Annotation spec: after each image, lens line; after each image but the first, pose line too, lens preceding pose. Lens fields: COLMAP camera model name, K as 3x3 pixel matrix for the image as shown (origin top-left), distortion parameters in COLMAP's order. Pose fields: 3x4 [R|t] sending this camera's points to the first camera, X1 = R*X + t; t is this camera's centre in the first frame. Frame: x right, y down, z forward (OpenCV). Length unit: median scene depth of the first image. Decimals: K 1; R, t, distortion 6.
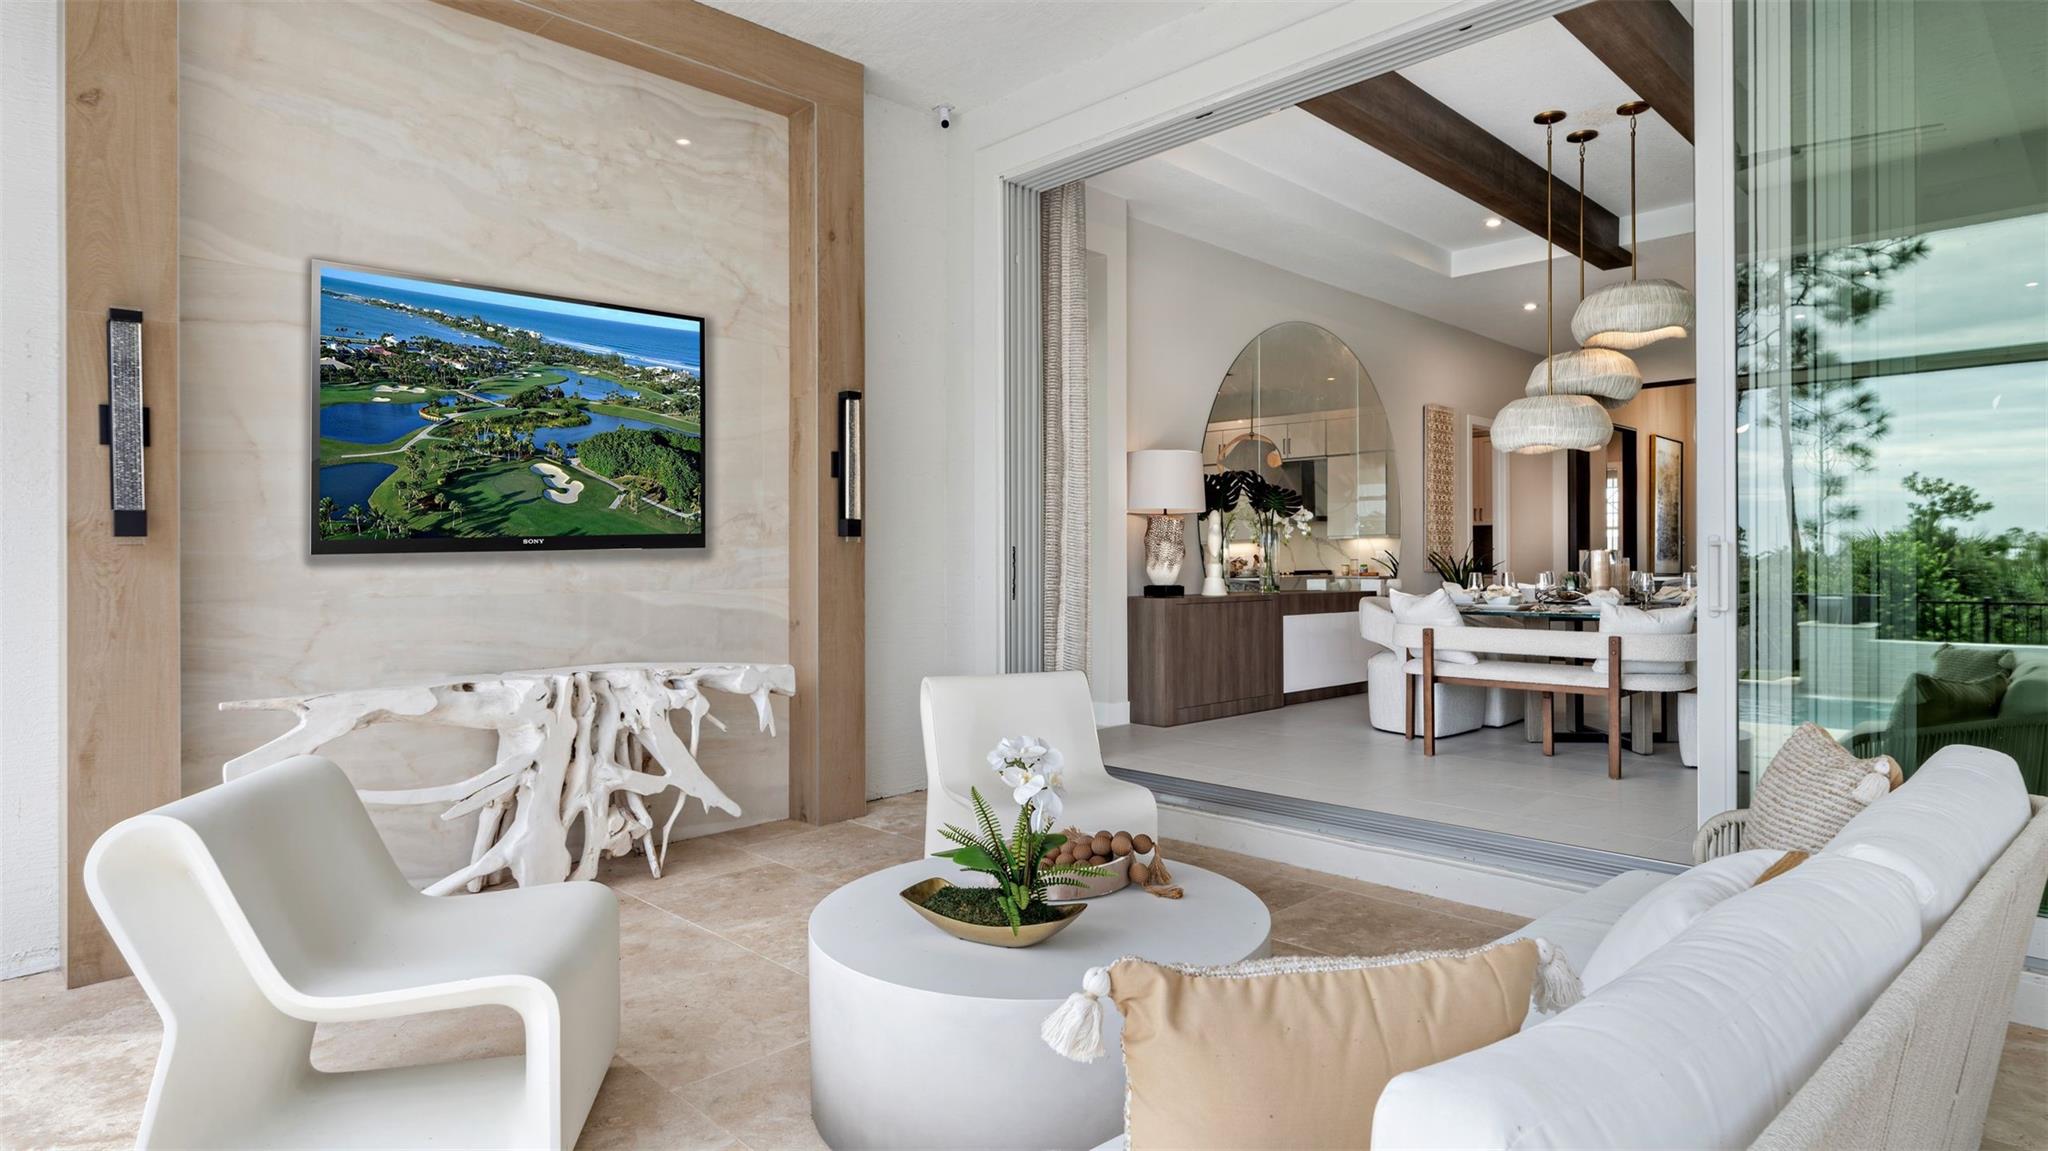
lens RADIAL K [[1111.6, 0, 876.0], [0, 1111.6, 554.1], [0, 0, 1]] dist [0.079057, -0.038584]
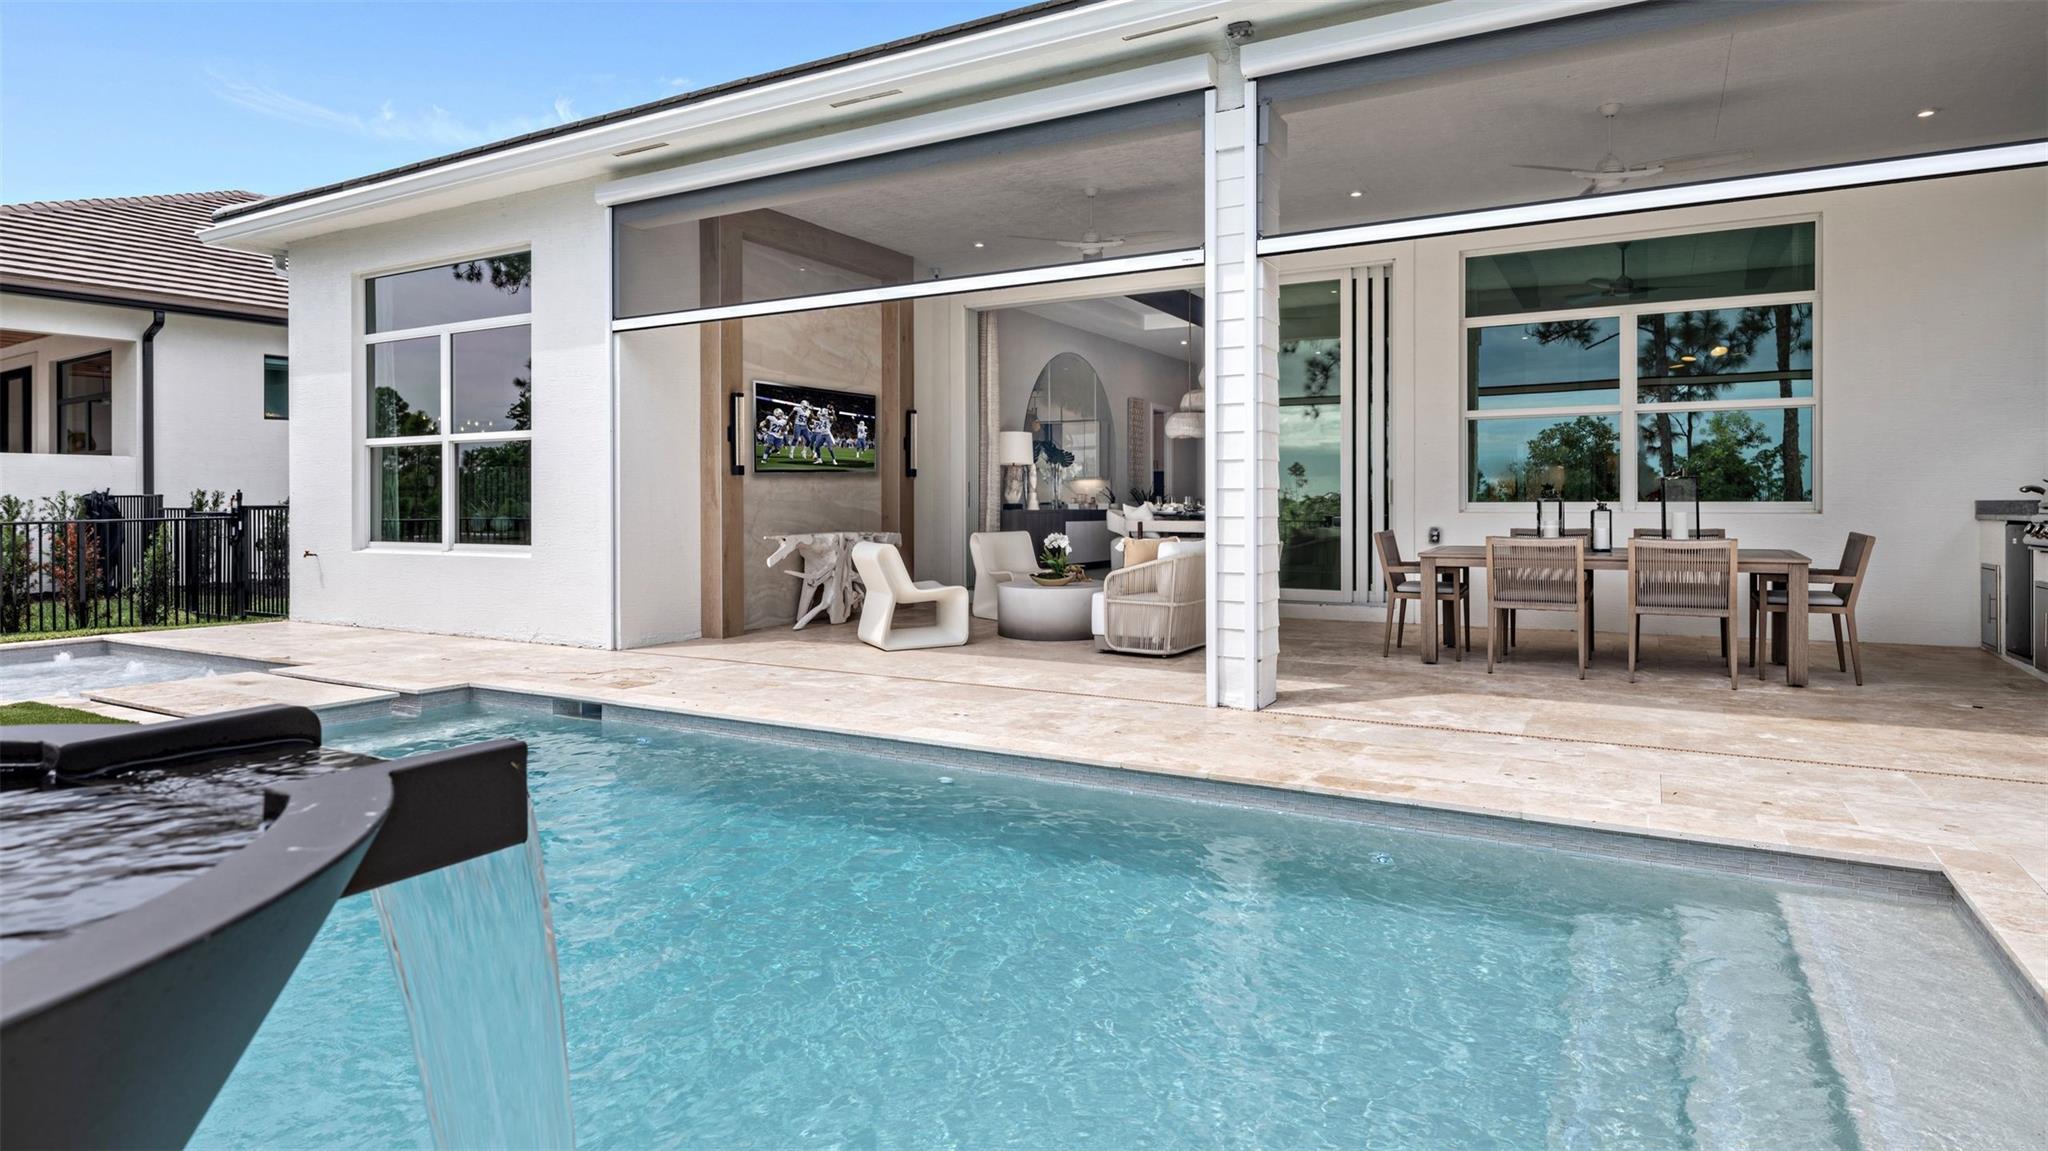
lens RADIAL K [[1097.2, 0, 1004.0], [0, 1097.2, 566.7], [0, 0, 1]] dist [0.036321, -0.037878]
pose [[0.936514, -0.023431, 0.349845, -0.456942], [0.000089, 0.997780, 0.066589, 0.012044], [-0.350629, -0.062330, 0.934438, -0.813007]]
